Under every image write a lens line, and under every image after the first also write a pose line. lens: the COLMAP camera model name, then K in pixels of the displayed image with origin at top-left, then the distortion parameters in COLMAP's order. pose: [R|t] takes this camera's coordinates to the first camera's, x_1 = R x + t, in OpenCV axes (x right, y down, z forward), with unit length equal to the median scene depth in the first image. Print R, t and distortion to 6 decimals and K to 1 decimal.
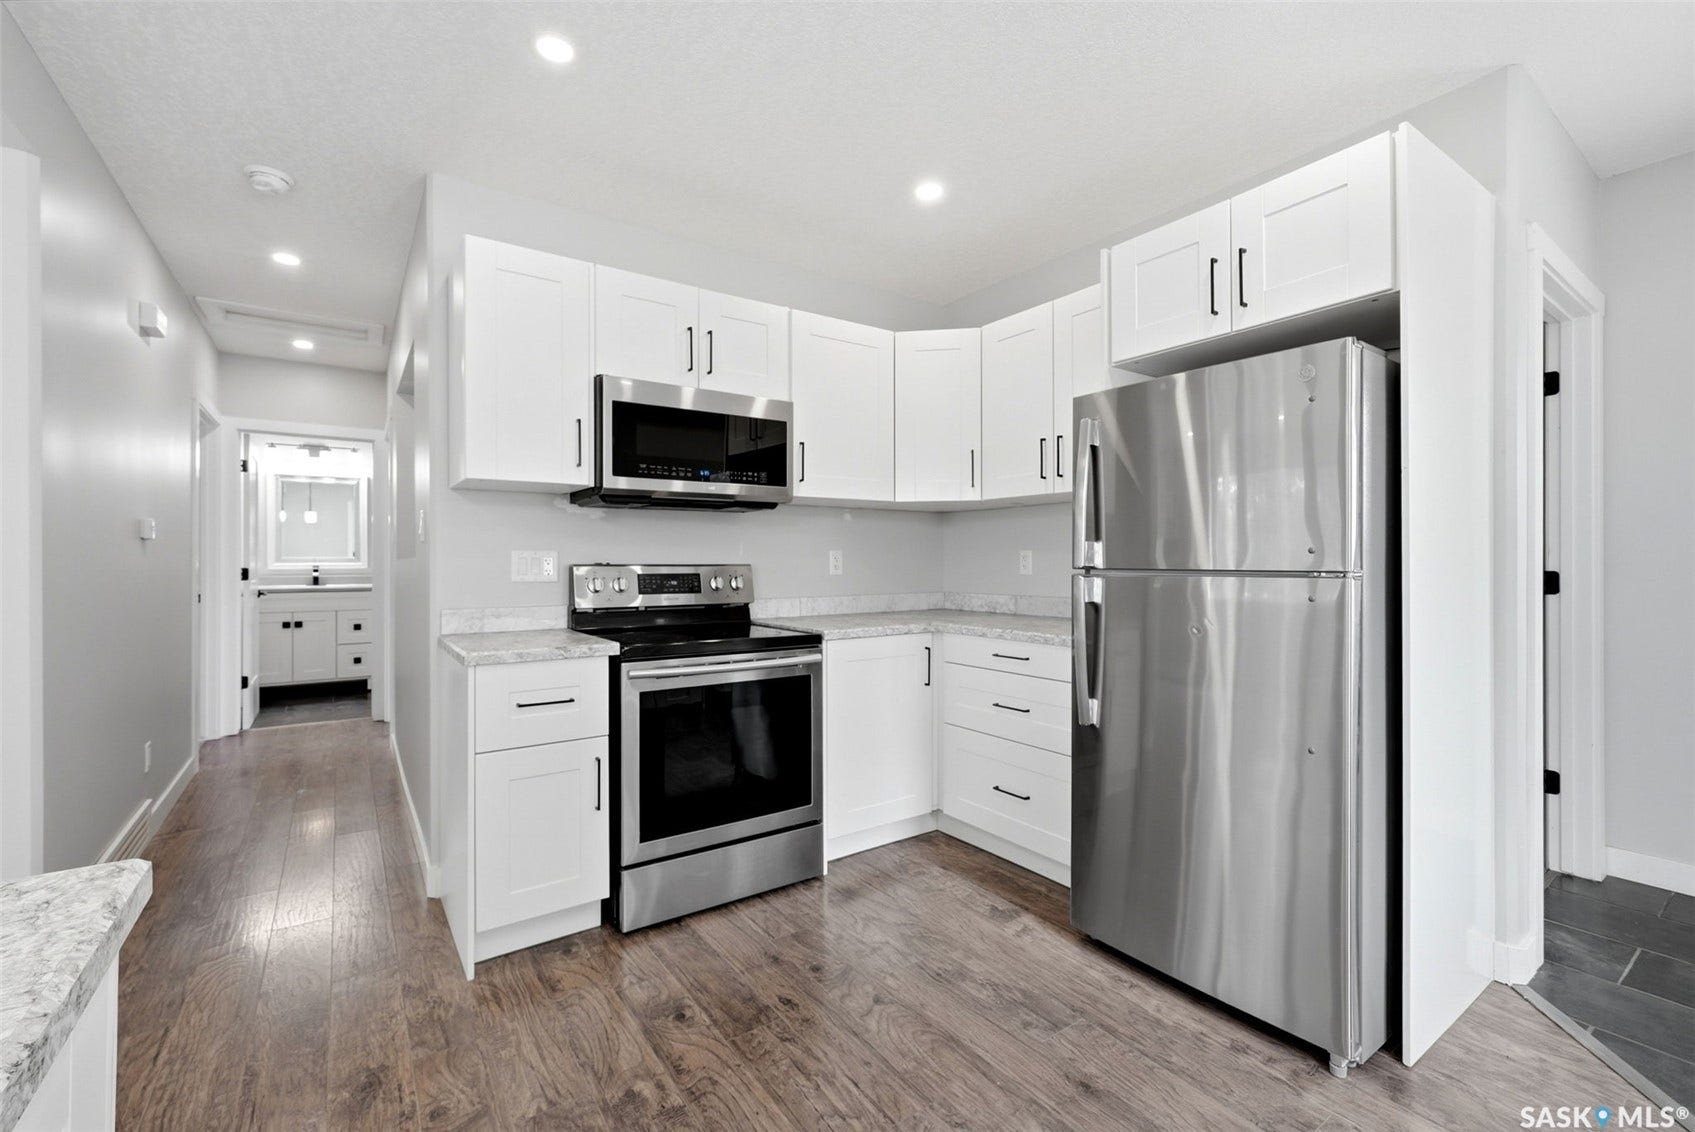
lens RADIAL K [[714.9, 0, 845.4], [0, 714.9, 562.1], [0, 0, 1]] dist [0.000517, 0.000172]
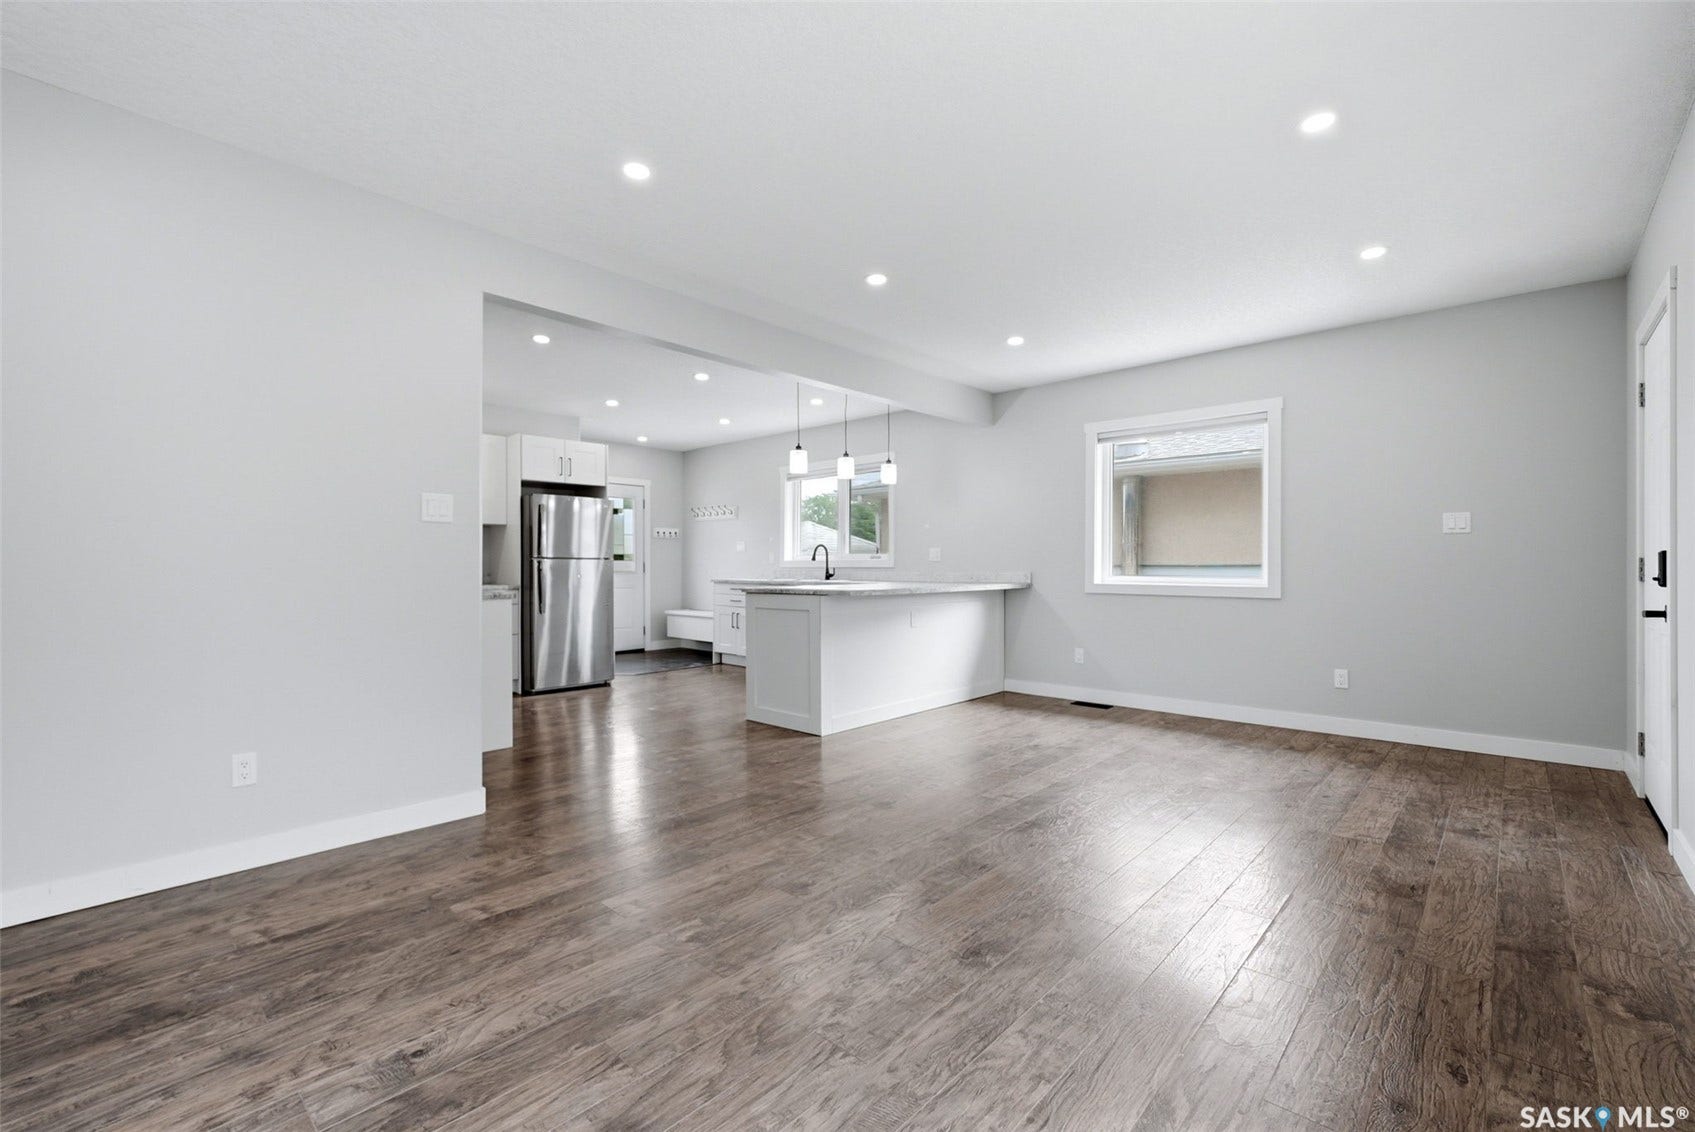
lens RADIAL K [[720.1, 0, 836.7], [0, 720.1, 568.3], [0, 0, 1]] dist [0.001421, 0.000436]
pose [[-0.213424, -0.000873, 0.976959, -2.505300], [0.003453, 0.999993, 0.001648, 0.048918], [-0.976954, 0.003725, -0.213420, 0.451610]]
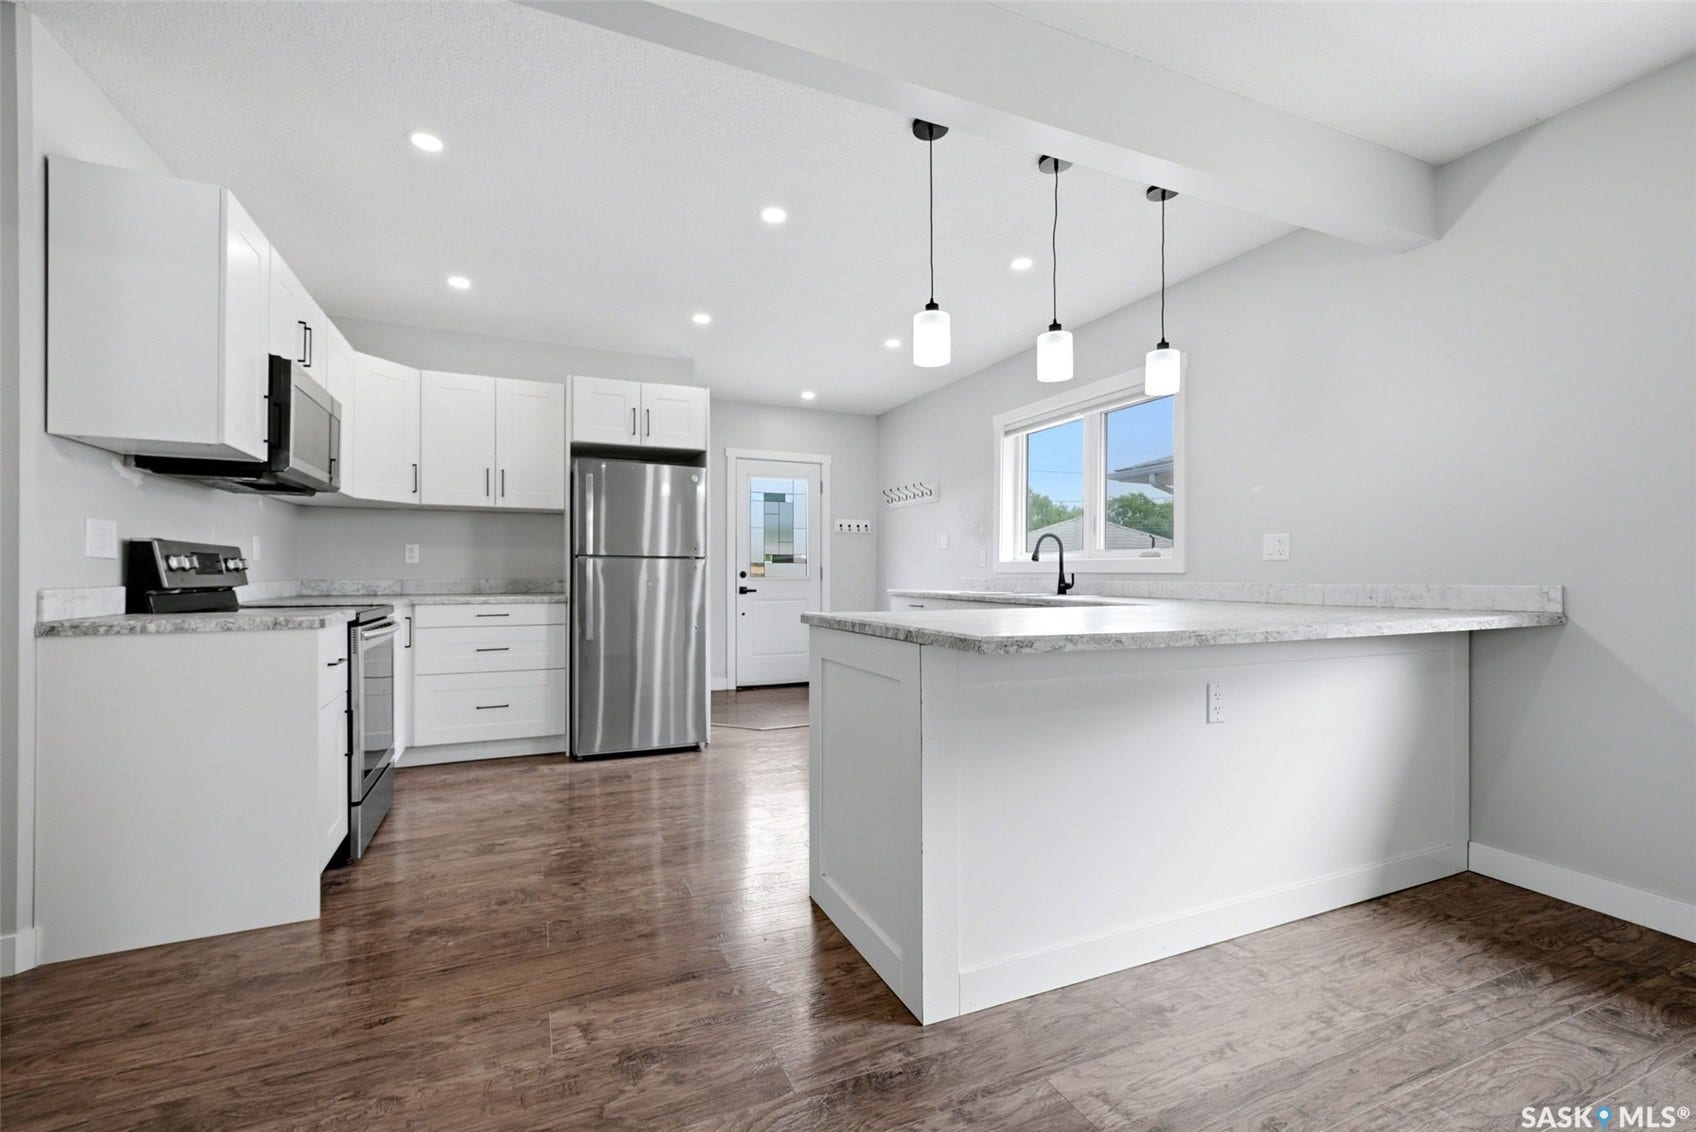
lens RADIAL K [[720.5, 0, 837.2], [0, 720.5, 568.3], [0, 0, 1]] dist [0.001421, 0.000436]
pose [[0.190666, 0.007972, 0.981623, -1.293917], [-0.001706, 0.999968, -0.007789, 0.053557], [-0.981654, -0.000190, 0.190673, 0.014922]]
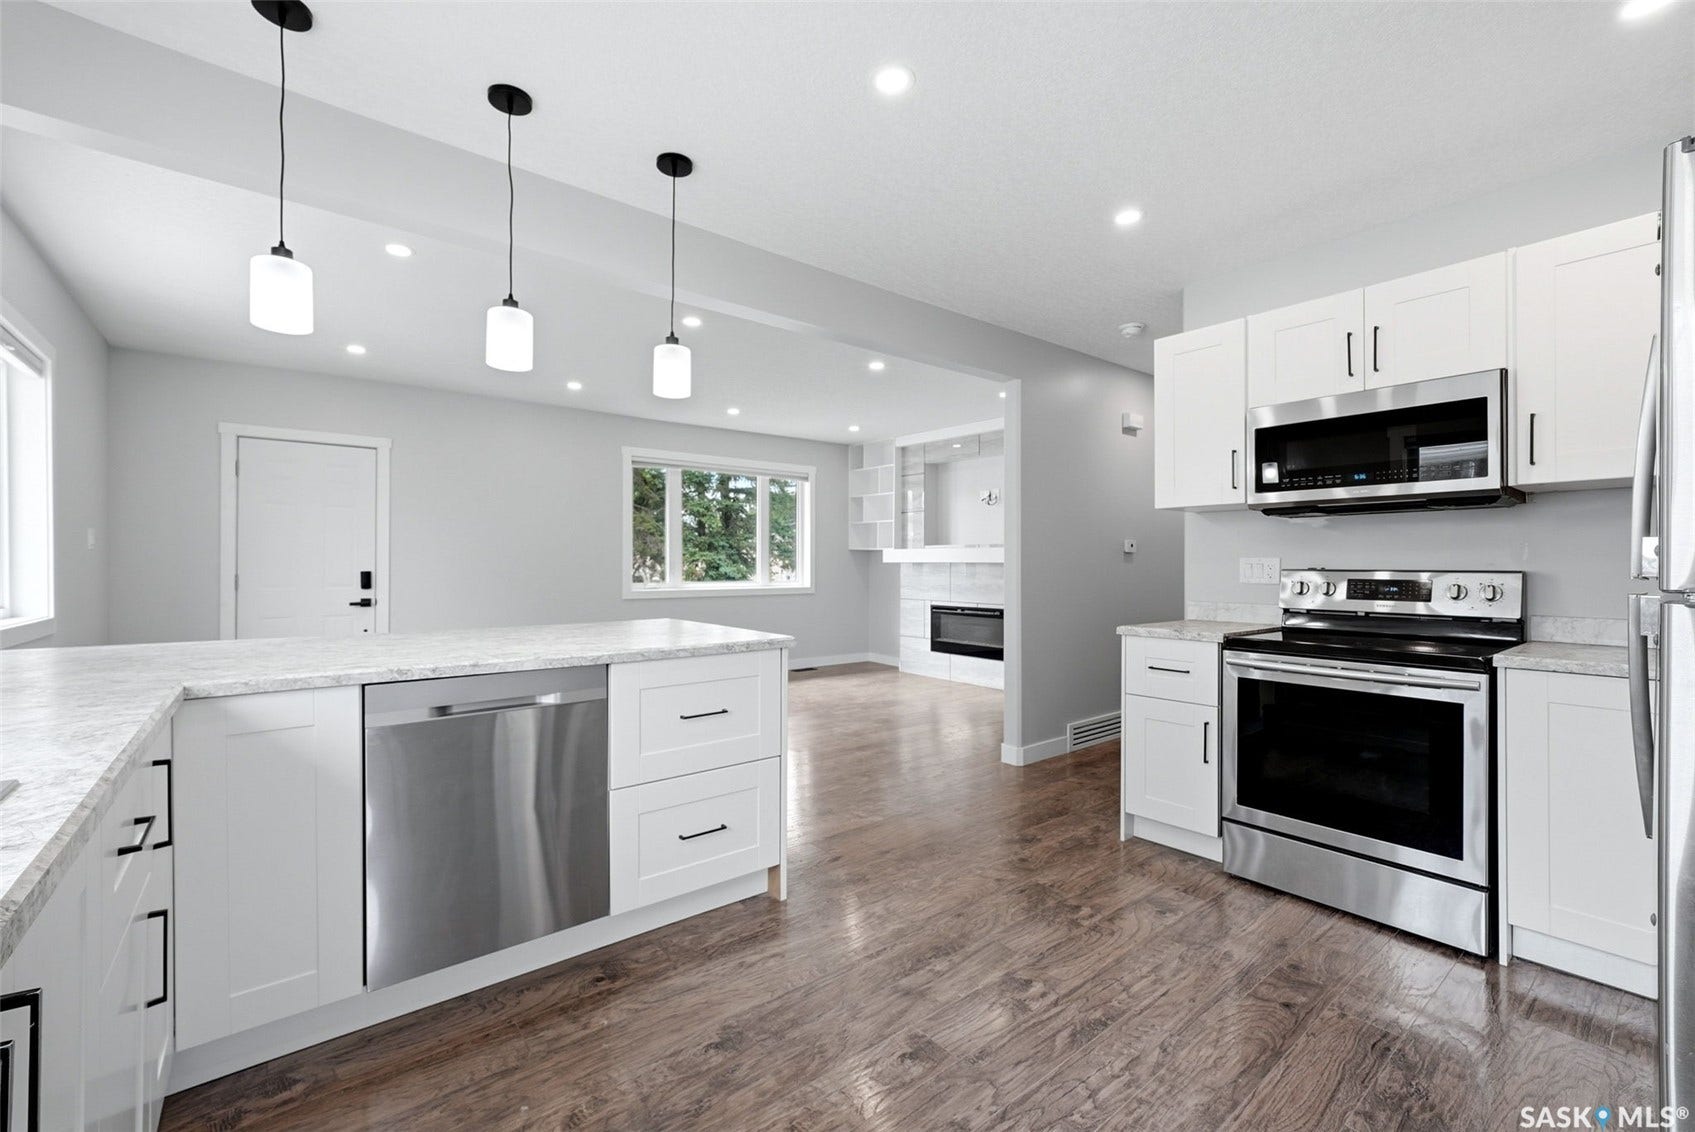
lens RADIAL K [[720.1, 0, 836.7], [0, 720.1, 568.3], [0, 0, 1]] dist [0.001421, 0.000436]
pose [[0.069665, 0.005539, -0.997555, 0.852884], [-0.003886, 0.999979, 0.005281, -0.001874], [0.997563, 0.003509, 0.069685, 0.252072]]
